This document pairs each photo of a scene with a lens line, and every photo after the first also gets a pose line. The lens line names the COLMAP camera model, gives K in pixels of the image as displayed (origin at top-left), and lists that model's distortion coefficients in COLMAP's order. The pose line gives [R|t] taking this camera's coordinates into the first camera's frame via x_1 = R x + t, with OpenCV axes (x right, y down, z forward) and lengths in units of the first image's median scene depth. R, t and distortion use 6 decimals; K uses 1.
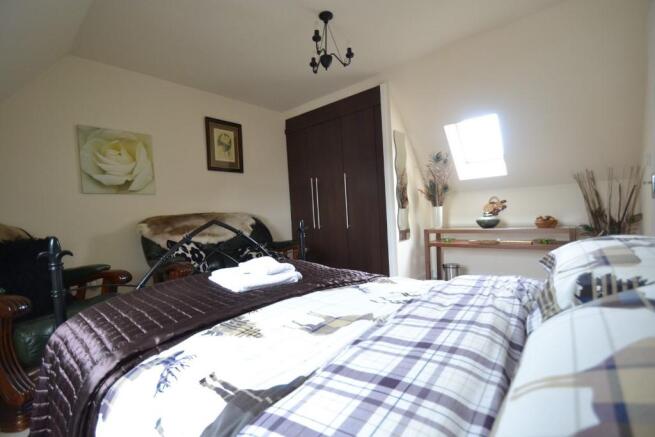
lens RADIAL K [[293.1, 0, 325.3], [0, 293.1, 227.0], [0, 0, 1]] dist [-0.018909, -0.000475]
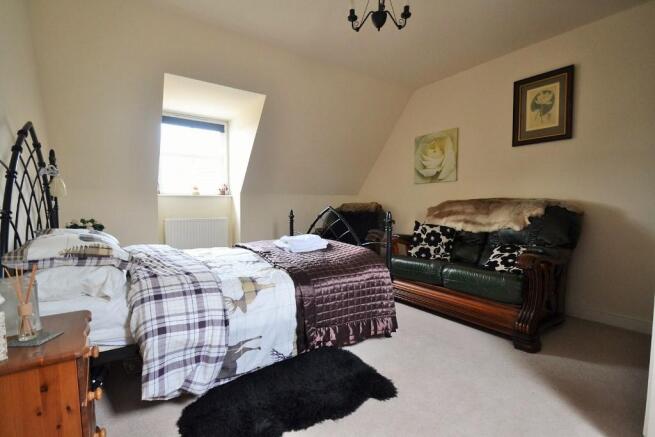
lens RADIAL K [[293.1, 0, 325.3], [0, 293.1, 227.0], [0, 0, 1]] dist [-0.018909, -0.000475]
pose [[-0.223030, 0.122593, -0.967072, 0.665881], [-0.025748, 0.990974, 0.131562, -0.075827], [0.974471, 0.054243, -0.217860, 0.807054]]
